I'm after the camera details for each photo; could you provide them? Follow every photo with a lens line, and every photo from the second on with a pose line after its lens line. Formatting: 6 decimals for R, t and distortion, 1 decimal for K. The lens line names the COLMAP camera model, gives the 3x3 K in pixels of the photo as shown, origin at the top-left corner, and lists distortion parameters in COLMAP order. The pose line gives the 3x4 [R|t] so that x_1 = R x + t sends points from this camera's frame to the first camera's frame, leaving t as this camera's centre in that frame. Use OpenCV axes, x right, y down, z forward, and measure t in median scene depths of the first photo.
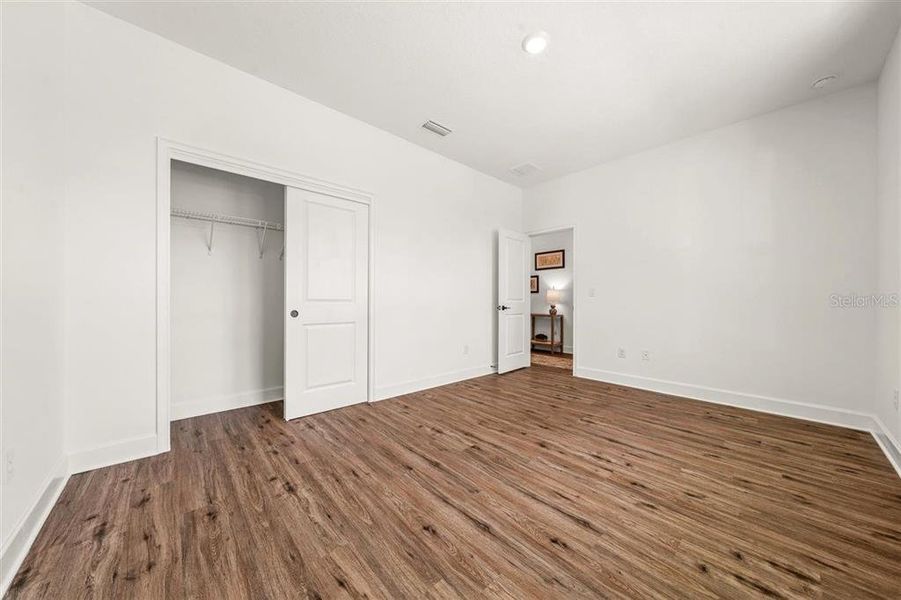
lens RADIAL K [[312.9, 0, 451.3], [0, 312.9, 303.8], [0, 0, 1]] dist [-0.000998, -0.000175]
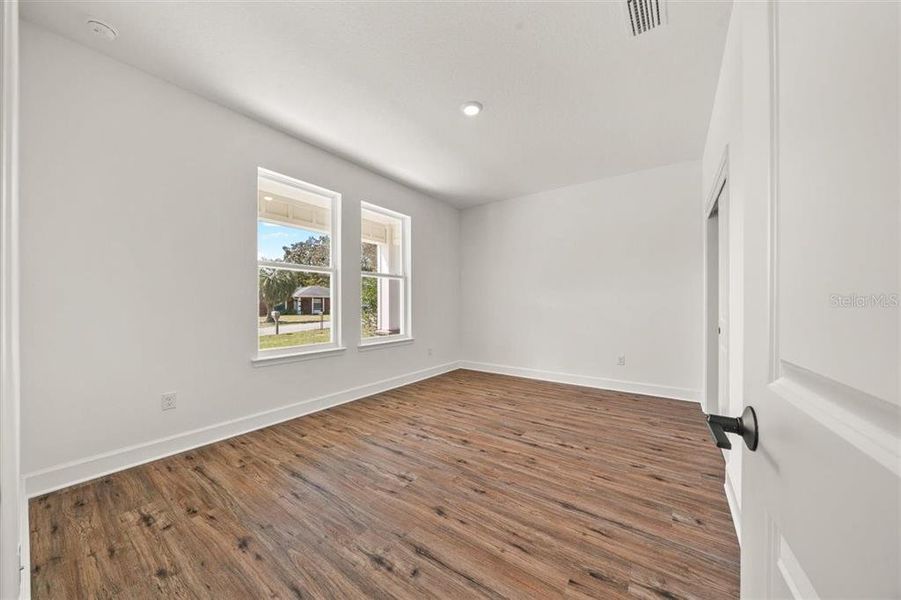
lens RADIAL K [[312.9, 0, 451.3], [0, 312.9, 303.8], [0, 0, 1]] dist [-0.000998, -0.000175]
pose [[-0.979306, -0.003570, -0.202356, 0.585912], [-0.005701, 0.999934, 0.009947, -0.066994], [0.202307, 0.010895, -0.979262, 2.146510]]
